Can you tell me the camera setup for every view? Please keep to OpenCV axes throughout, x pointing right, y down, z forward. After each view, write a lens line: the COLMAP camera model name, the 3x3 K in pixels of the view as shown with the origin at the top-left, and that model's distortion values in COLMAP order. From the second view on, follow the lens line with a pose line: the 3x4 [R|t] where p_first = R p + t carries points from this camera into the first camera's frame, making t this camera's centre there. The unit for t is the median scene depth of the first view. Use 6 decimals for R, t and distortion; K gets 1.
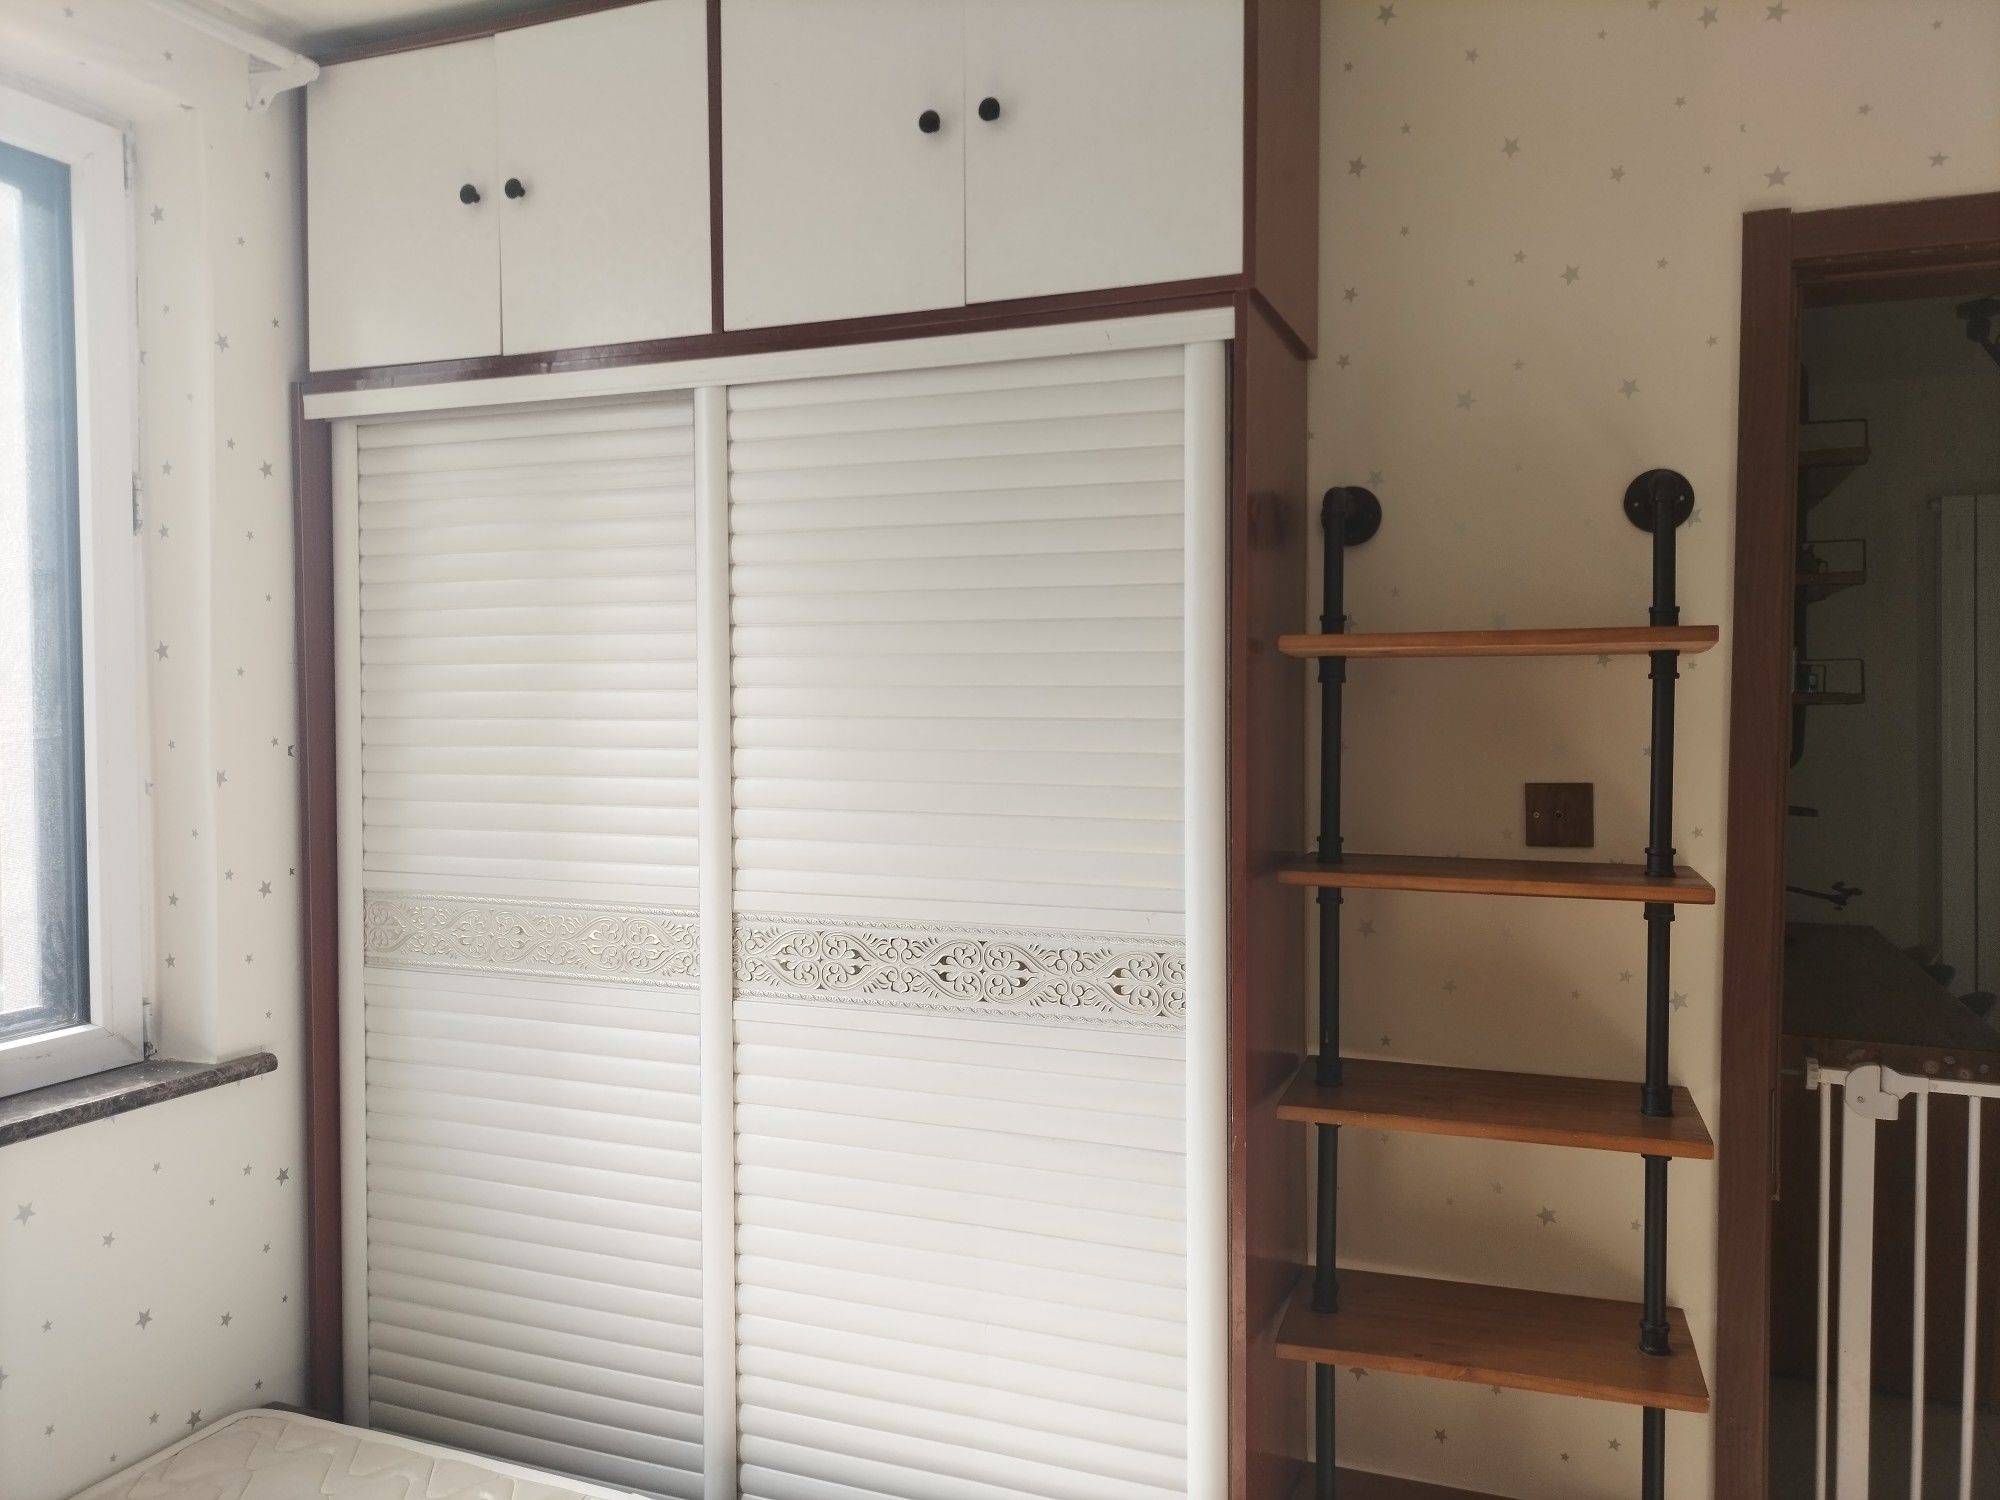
lens RADIAL K [[1527.3, 0, 980.8], [0, 1527.3, 733.7], [0, 0, 1]] dist [0.012716, -0.013184]
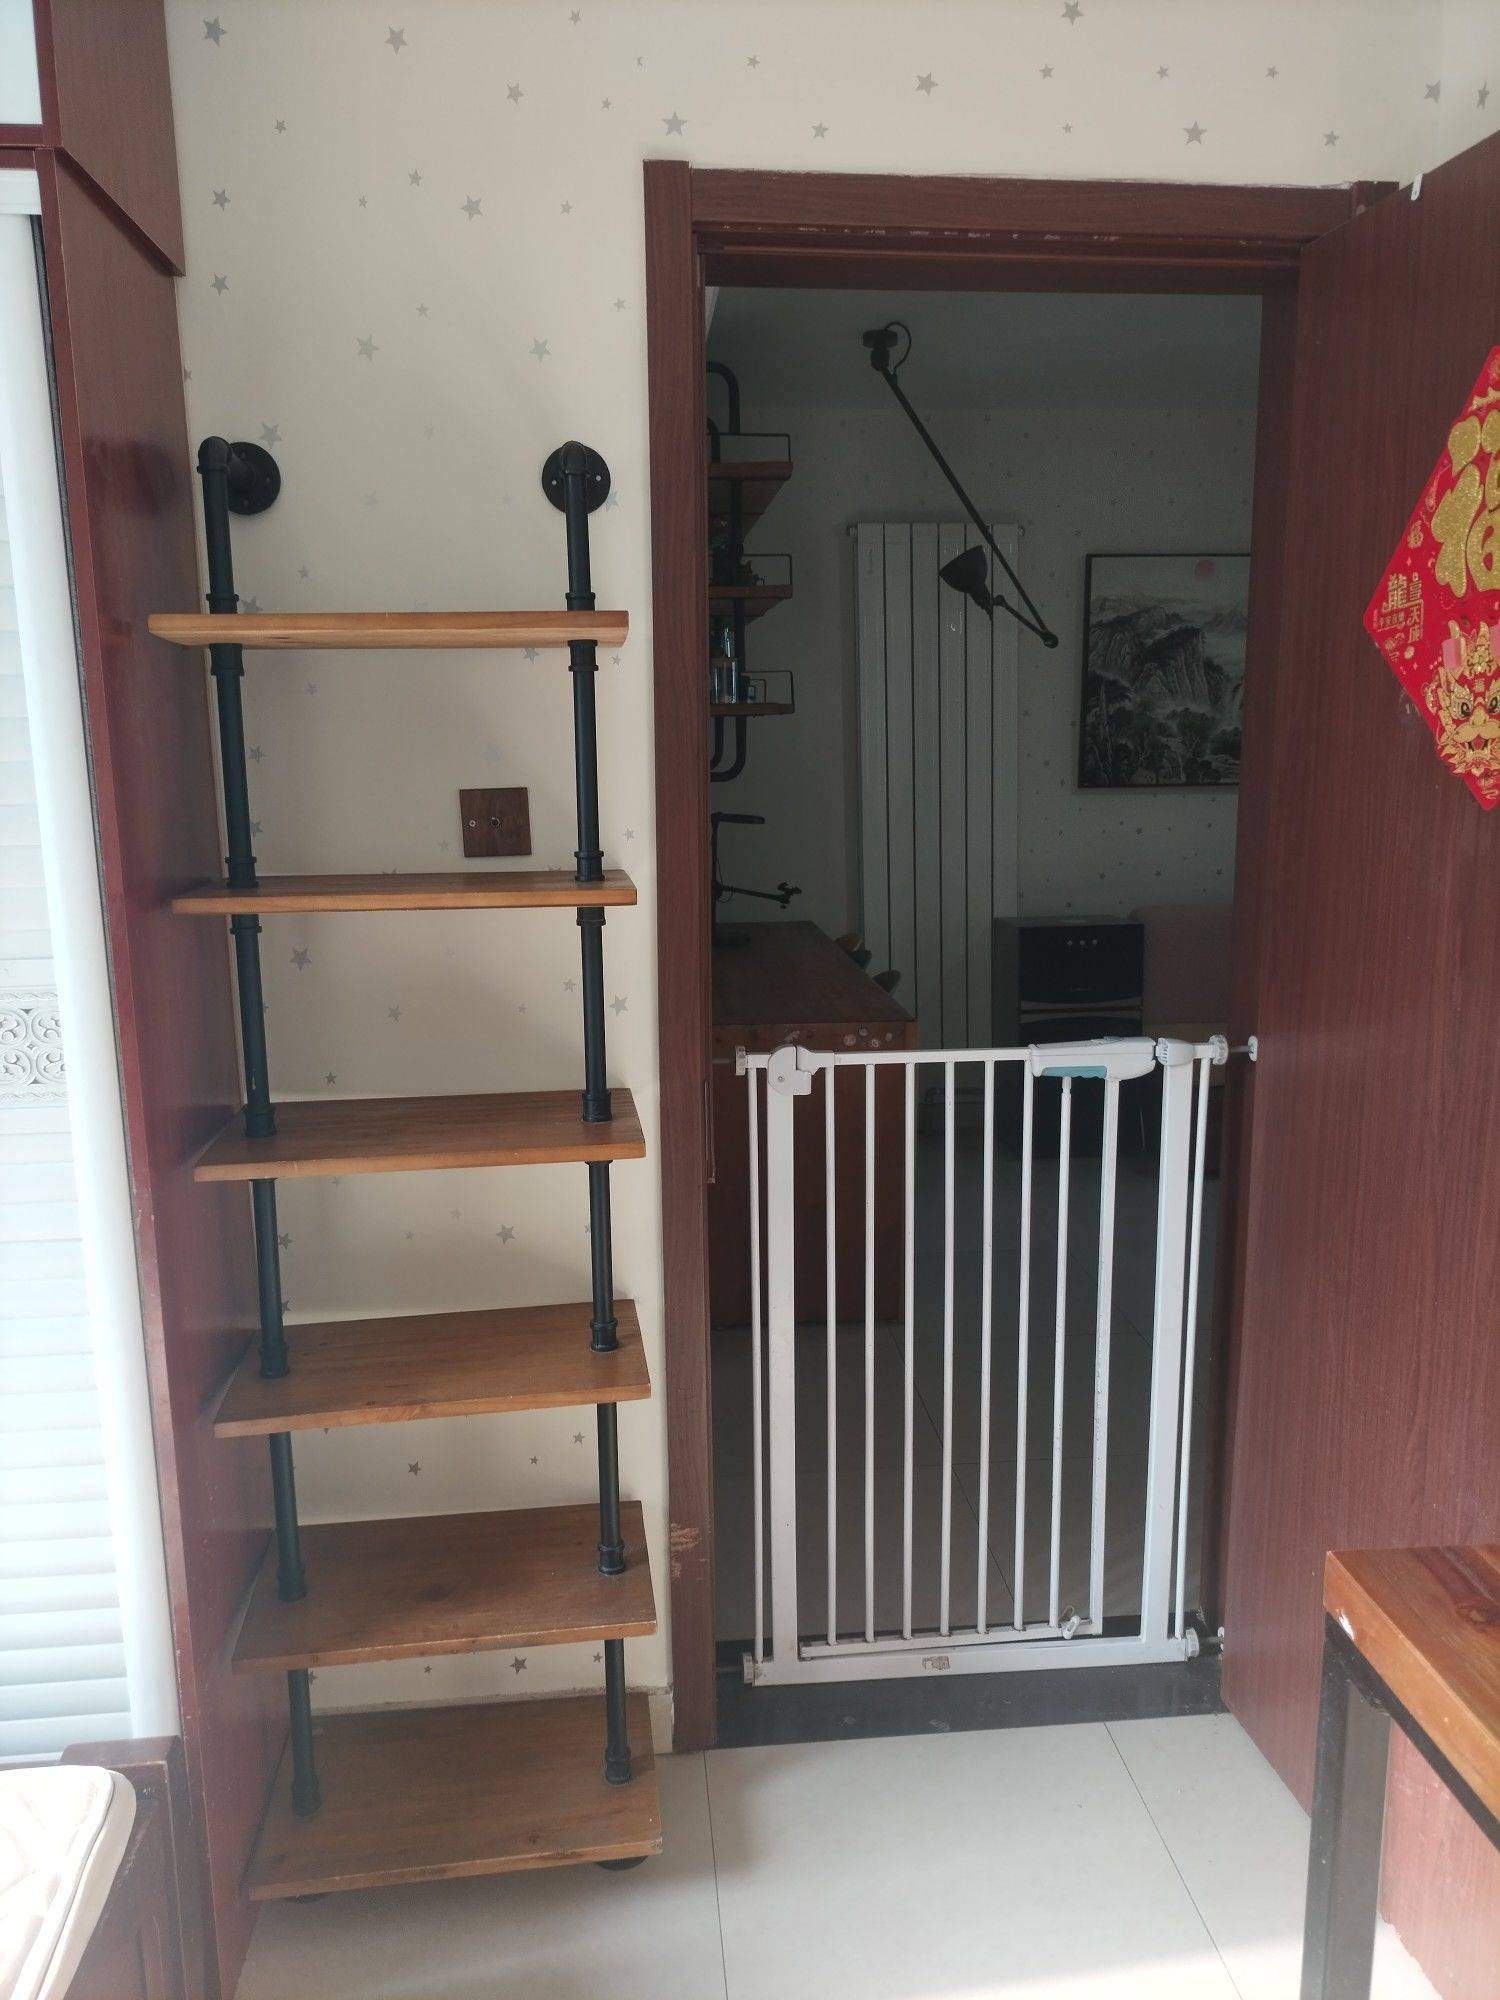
lens RADIAL K [[1527.3, 0, 823.4], [0, 1527.3, 997.9], [0, 0, 1]] dist [0.012716, -0.013184]
pose [[0.865195, -0.094476, 0.492456, 0.083215], [0.019071, 0.987579, 0.155959, 0.017833], [-0.501073, -0.125544, 0.856250, 0.082953]]
